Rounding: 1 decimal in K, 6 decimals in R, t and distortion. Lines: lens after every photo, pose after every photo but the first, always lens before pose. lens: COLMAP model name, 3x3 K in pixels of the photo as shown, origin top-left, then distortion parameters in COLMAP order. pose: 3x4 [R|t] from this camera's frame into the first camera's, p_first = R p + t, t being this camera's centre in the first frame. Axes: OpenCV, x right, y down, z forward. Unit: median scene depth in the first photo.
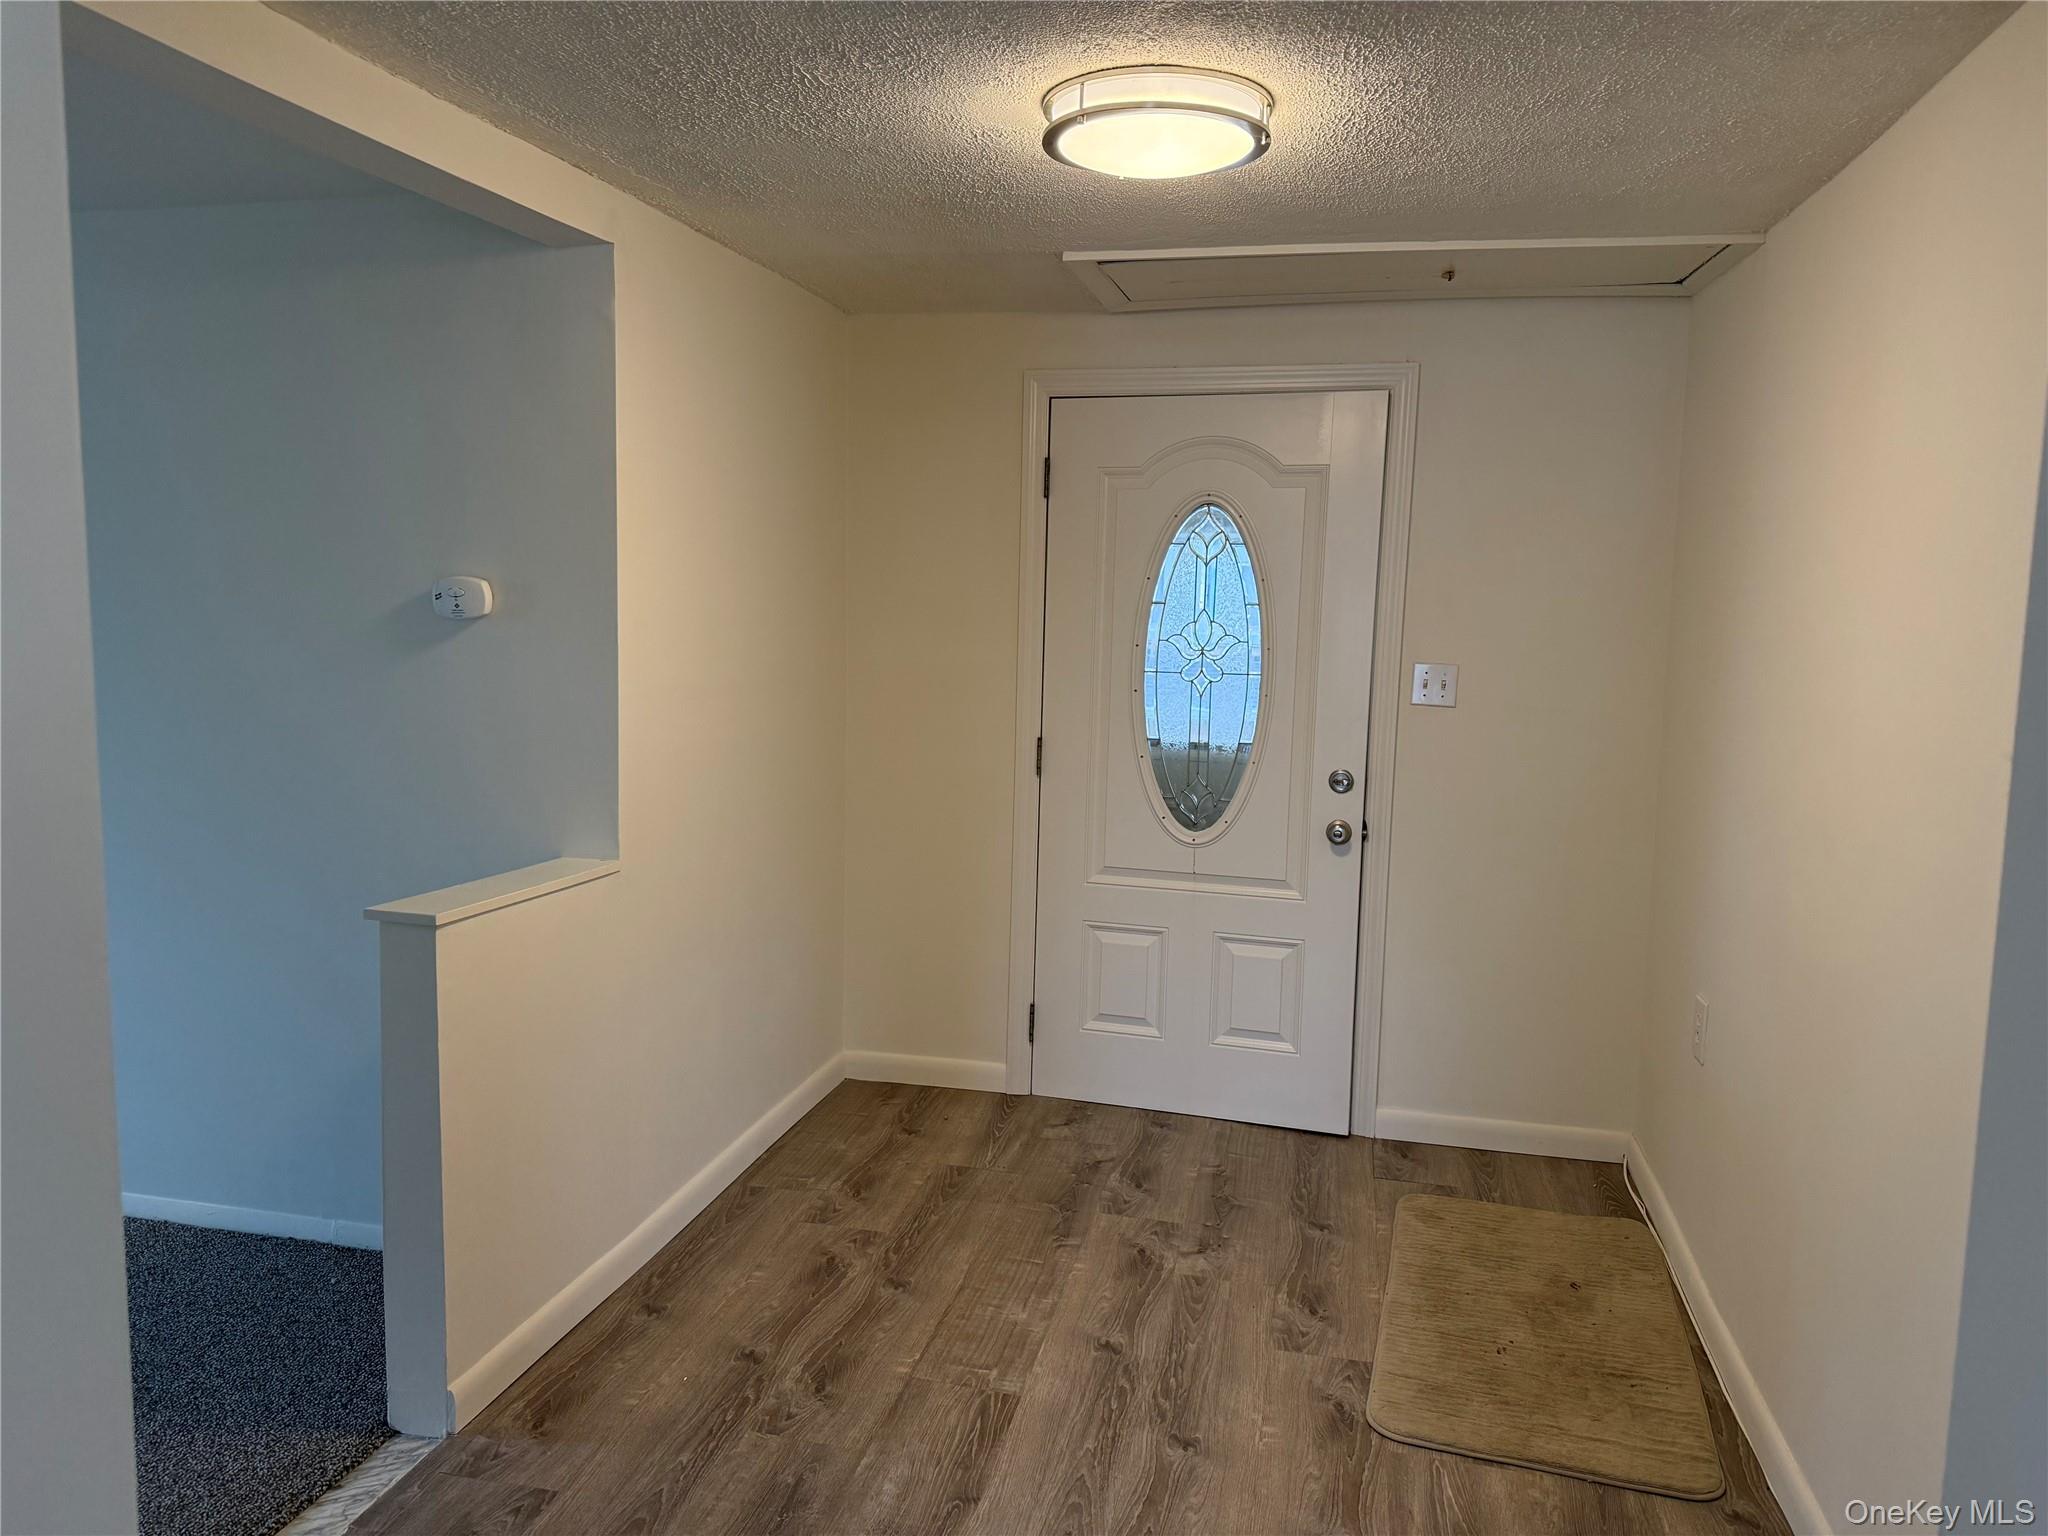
lens RADIAL K [[1431.2, 0, 1013.7], [0, 1431.2, 761.9], [0, 0, 1]] dist [0.059571, -0.064179]
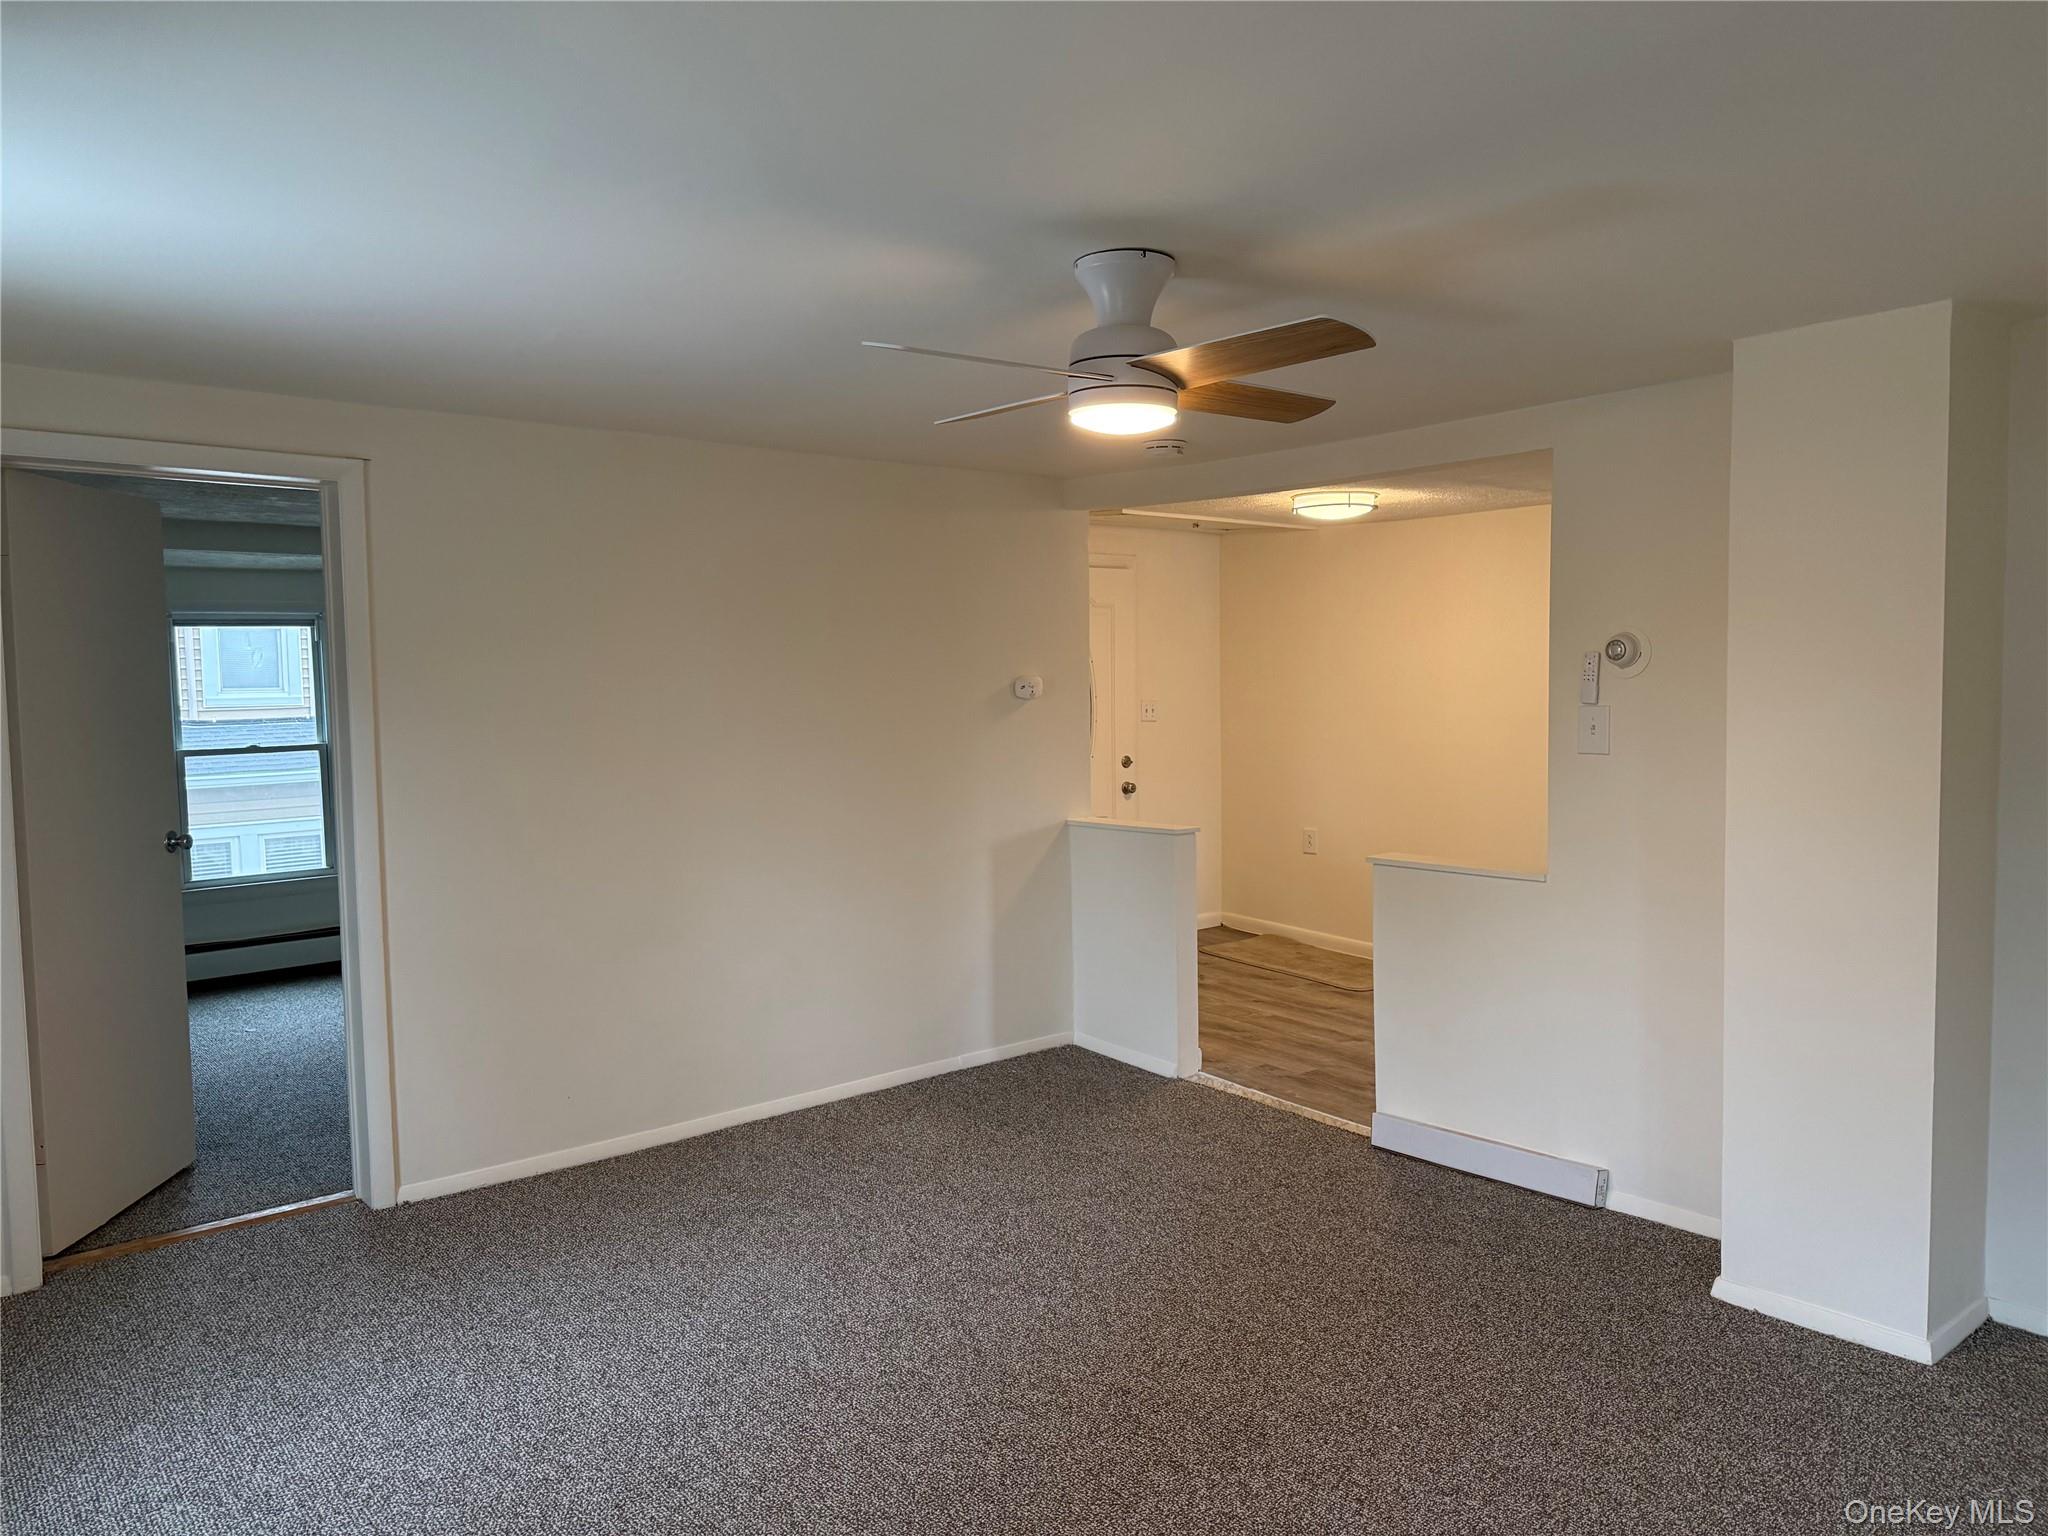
lens RADIAL K [[1431.2, 0, 1025.2], [0, 1431.2, 769.0], [0, 0, 1]] dist [0.059571, -0.064179]
pose [[0.600281, -0.088591, 0.794868, -1.397077], [0.110823, 0.993472, 0.027033, -0.044004], [-0.792074, 0.071863, 0.606180, -0.077750]]
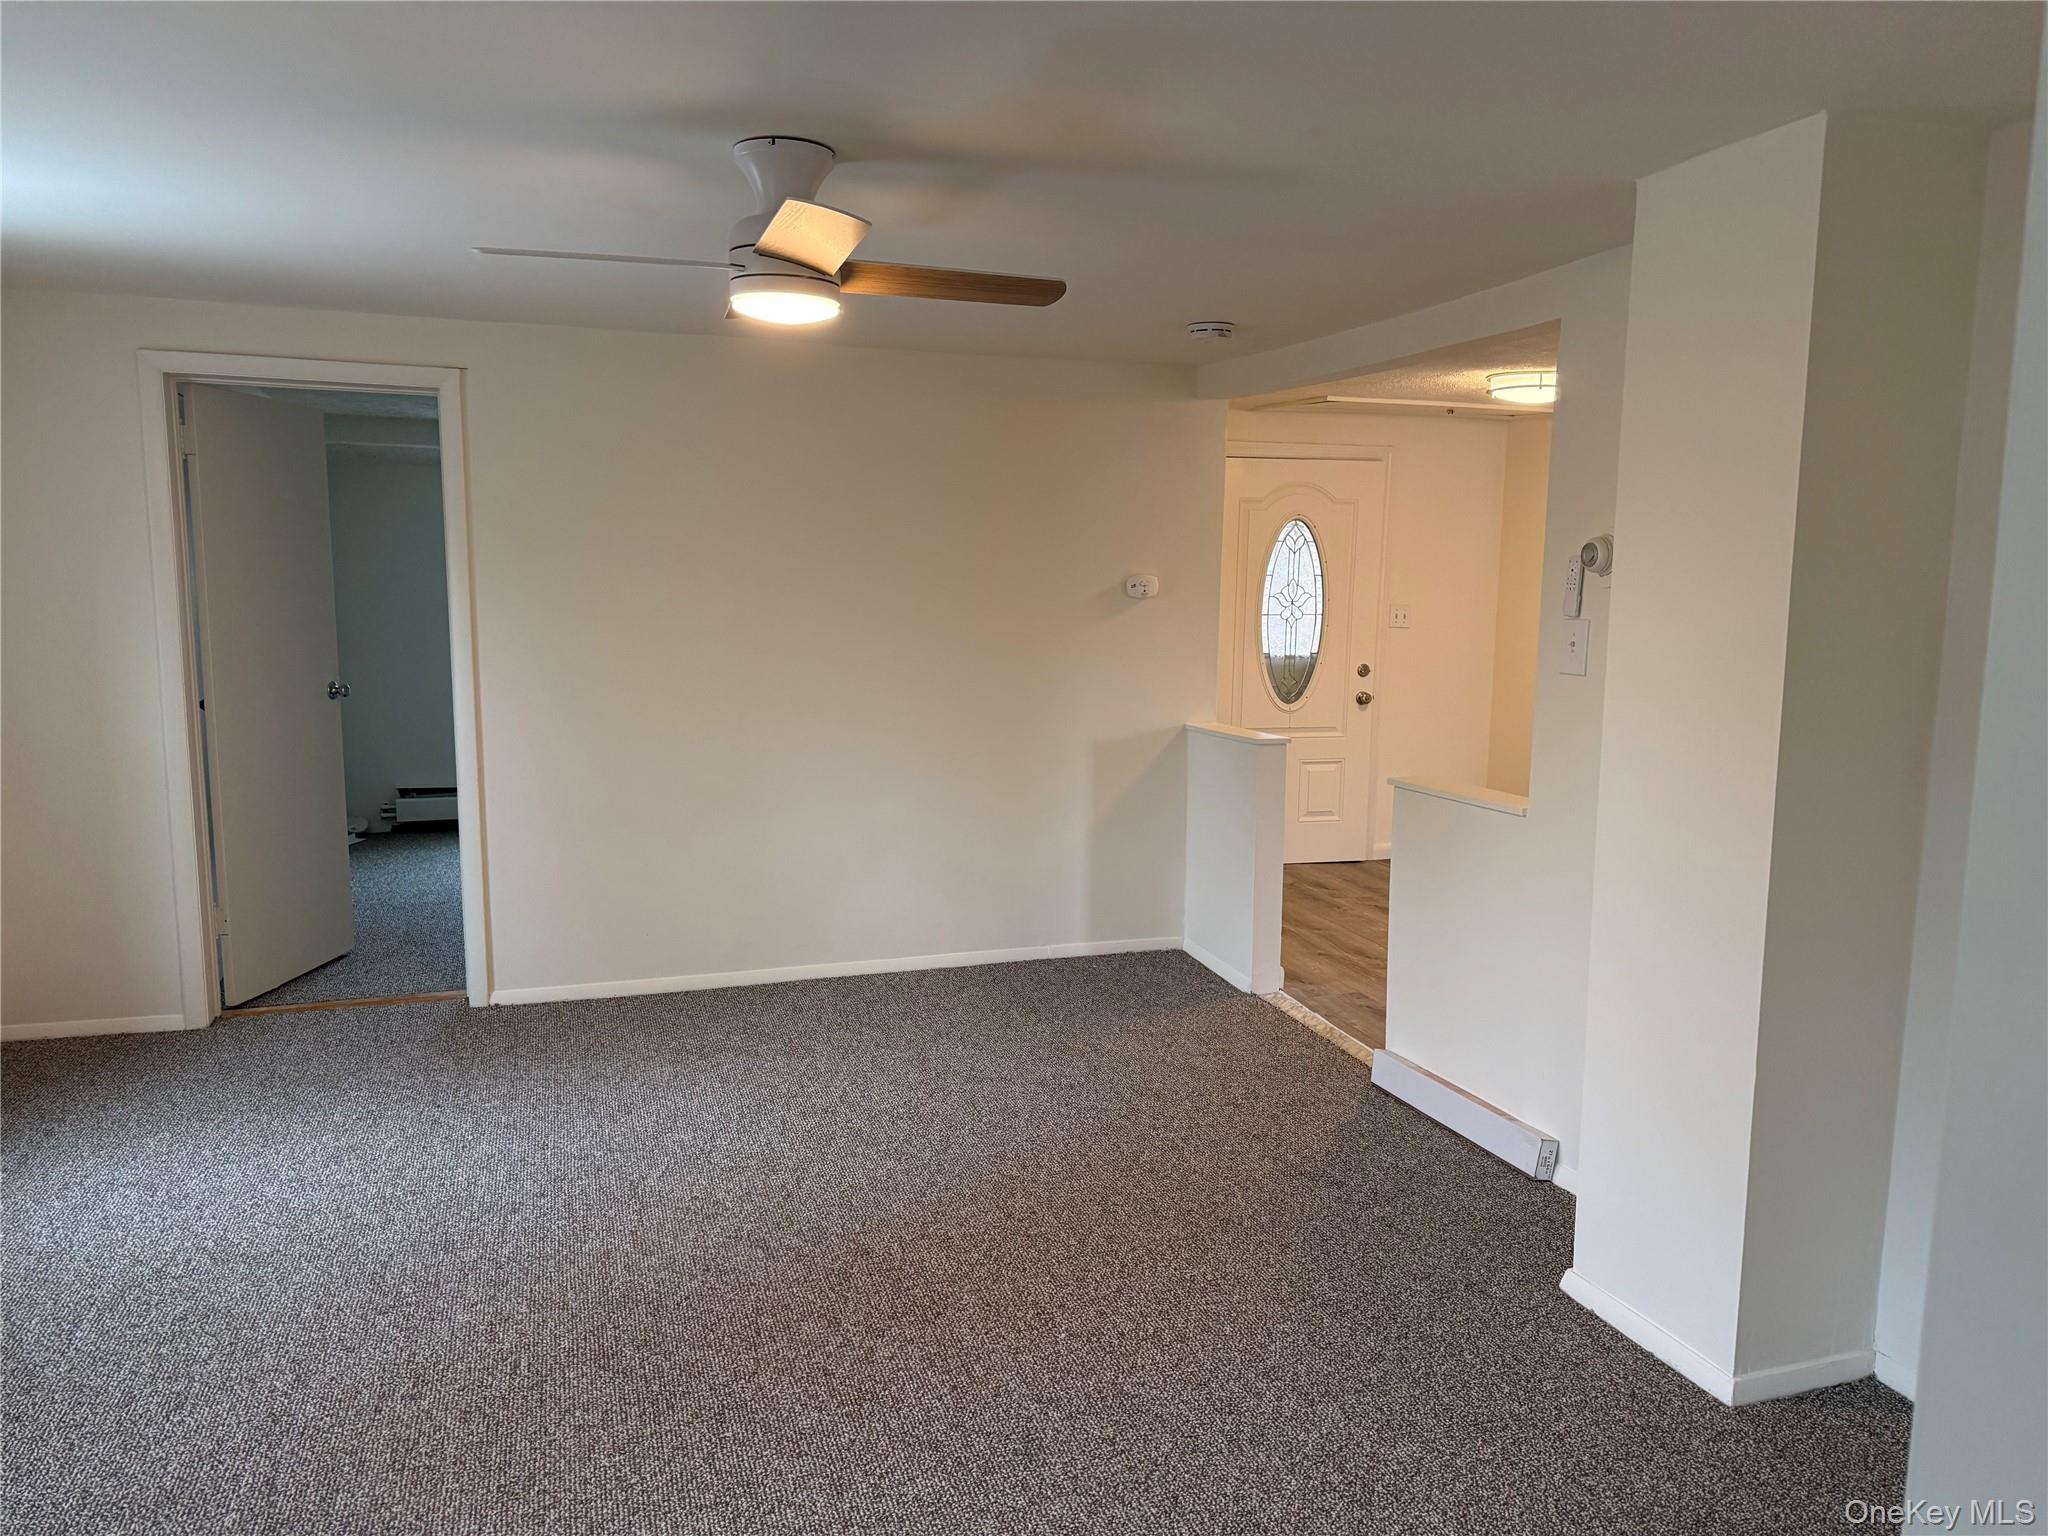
lens RADIAL K [[1431.2, 0, 1038.2], [0, 1431.2, 776.0], [0, 0, 1]] dist [0.059571, -0.064179]
pose [[0.847507, -0.090998, 0.522926, -1.101629], [0.065674, 0.995602, 0.066813, -0.002338], [-0.526706, -0.022282, 0.849755, -0.359199]]
